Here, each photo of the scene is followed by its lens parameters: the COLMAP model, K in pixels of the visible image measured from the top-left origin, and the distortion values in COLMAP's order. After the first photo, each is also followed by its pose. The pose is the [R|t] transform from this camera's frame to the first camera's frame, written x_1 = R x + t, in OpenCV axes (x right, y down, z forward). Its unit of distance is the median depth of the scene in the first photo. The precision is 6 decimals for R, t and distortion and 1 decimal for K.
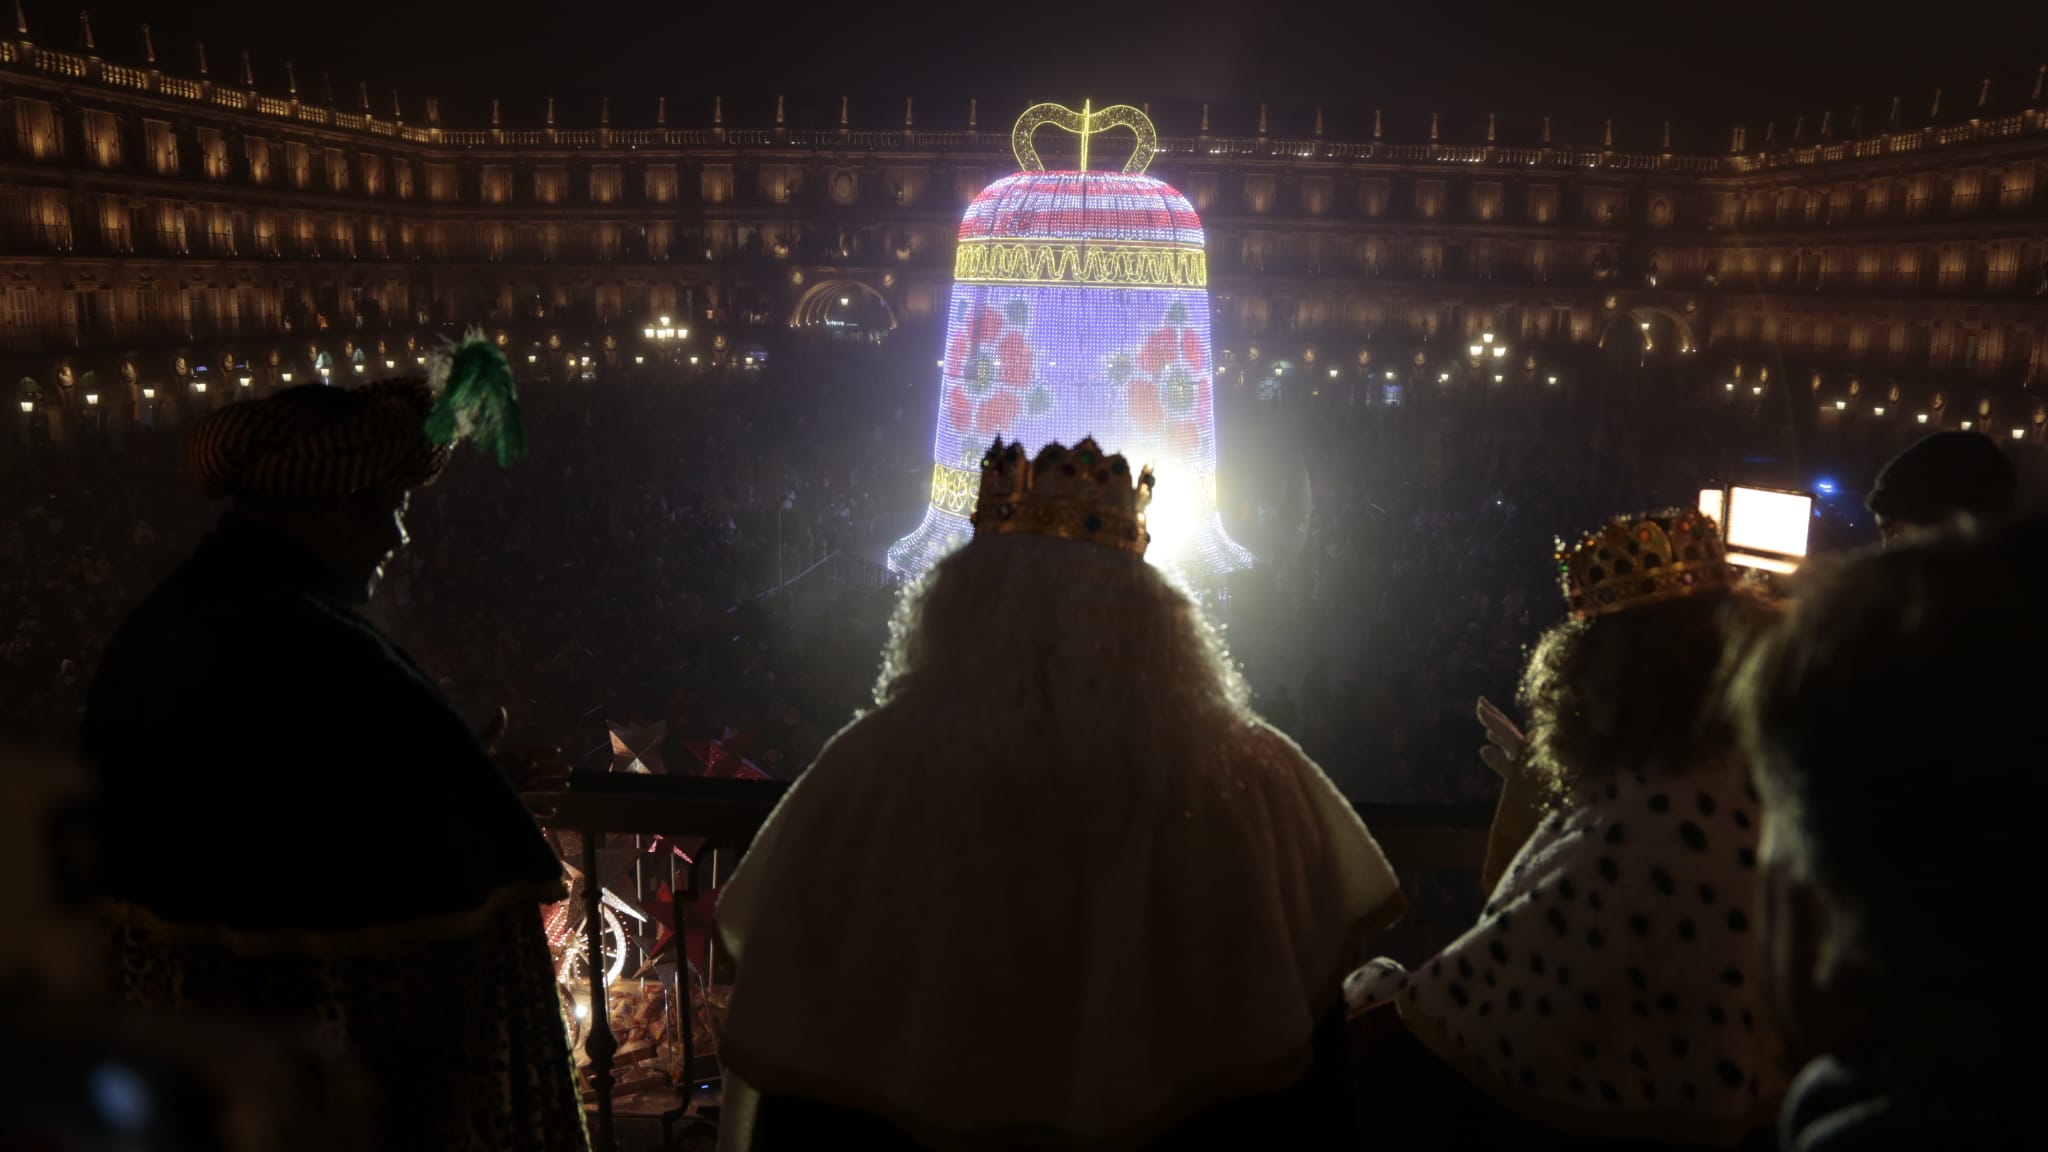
lens RADIAL K [[1373.5, 0, 1028.1], [0, 1373.5, 570.9], [0, 0, 1]] dist [-0.085222, 0.003590]
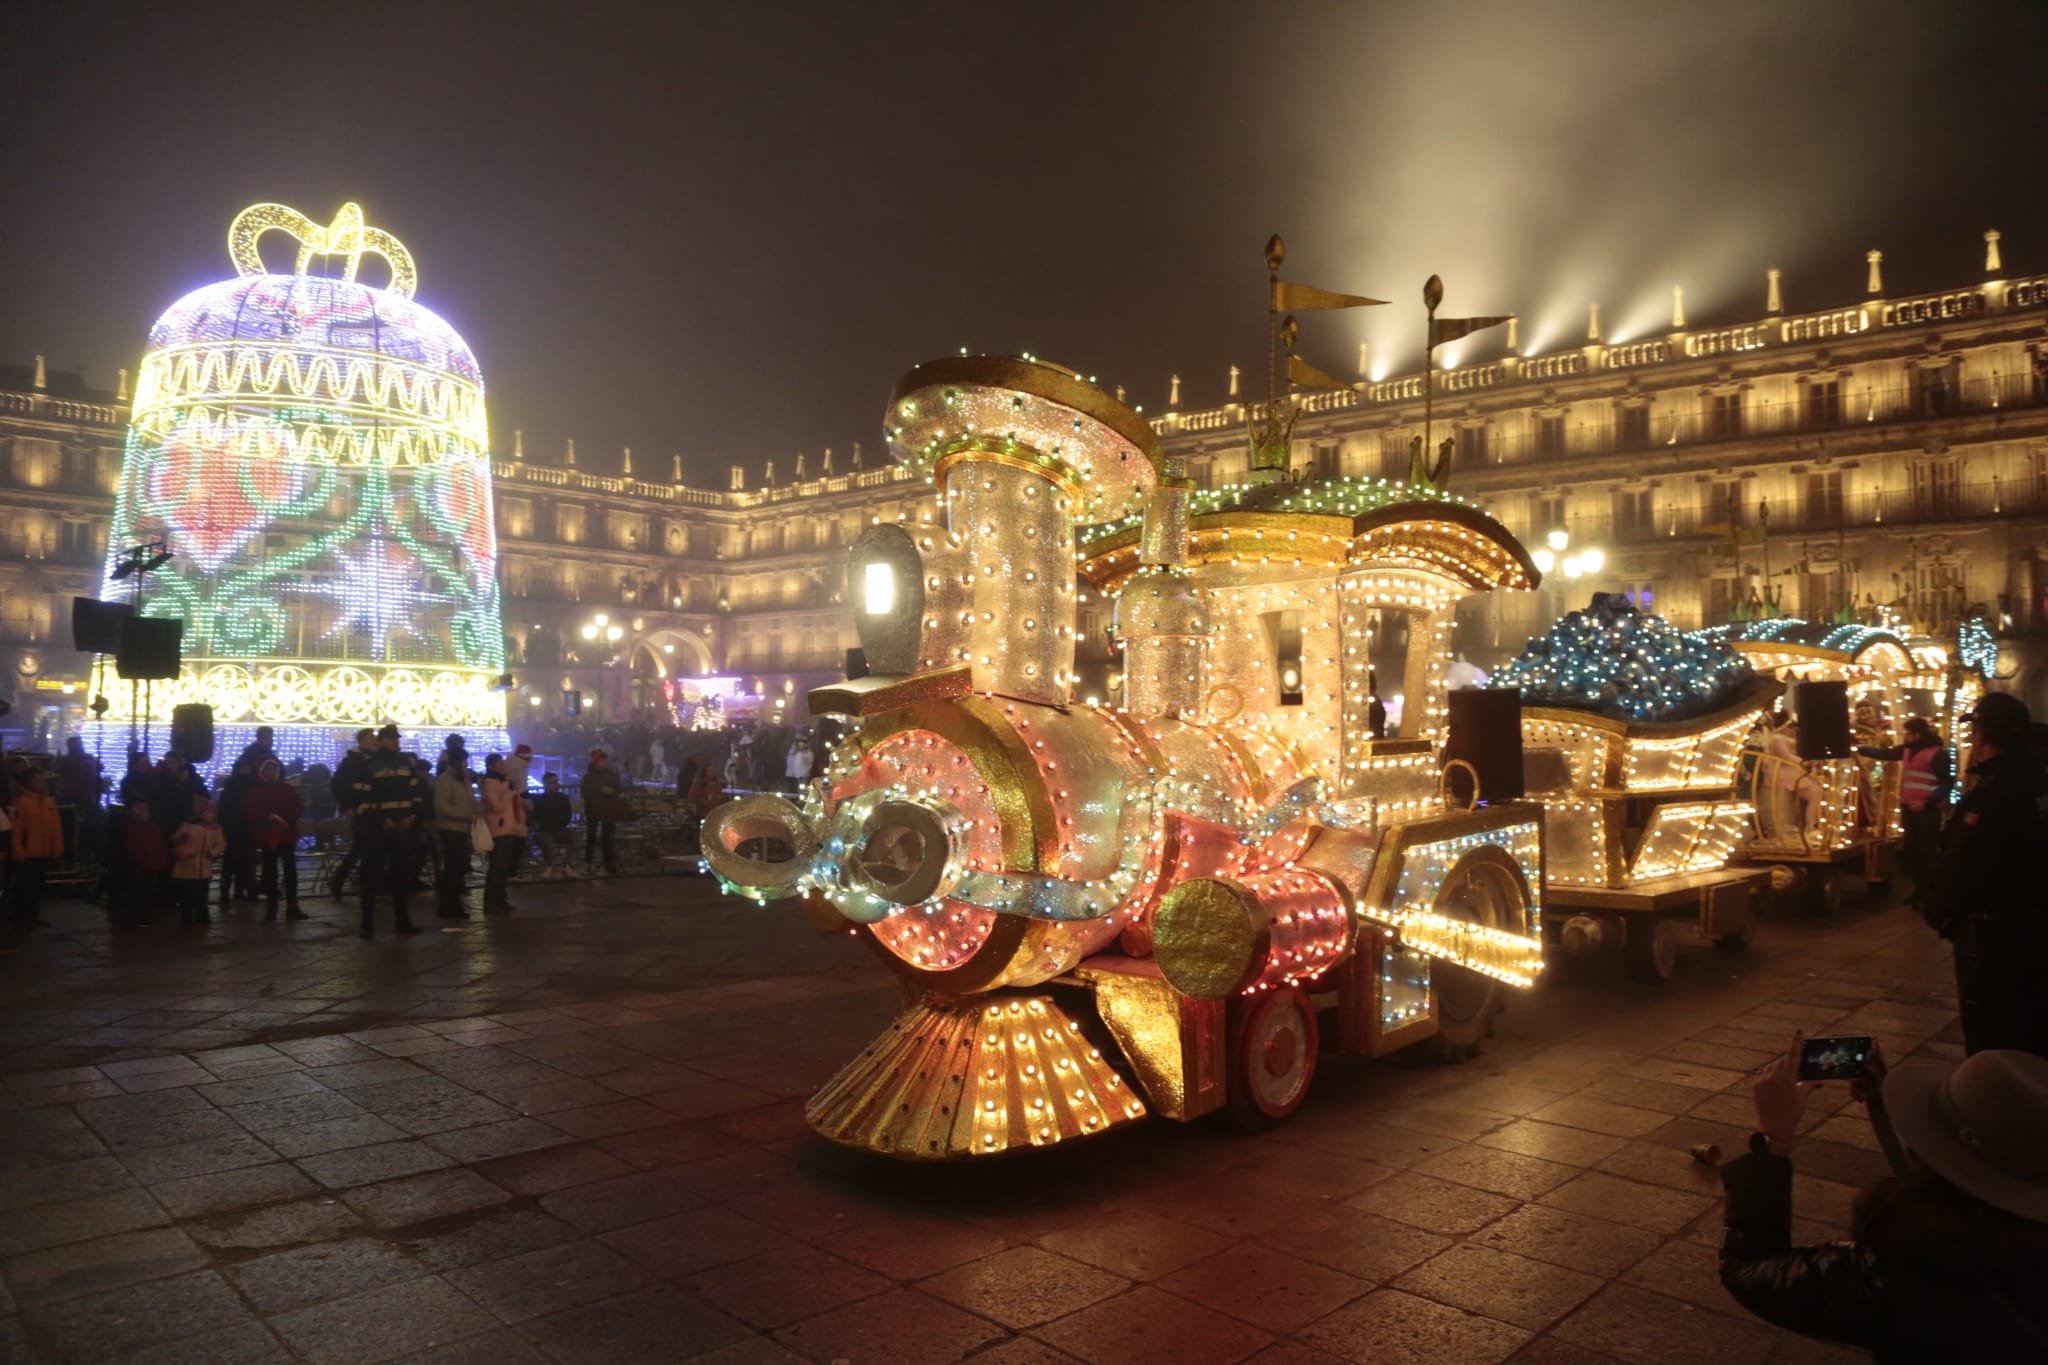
lens RADIAL K [[1371.5, 0, 1027.2], [0, 1371.5, 675.8], [0, 0, 1]] dist [-0.123811, 0.064130]
pose [[0.677323, 0.012682, 0.735576, -0.122701], [0.159277, 0.973609, -0.163449, 0.053140], [-0.718237, 0.227868, 0.657429, 0.136059]]
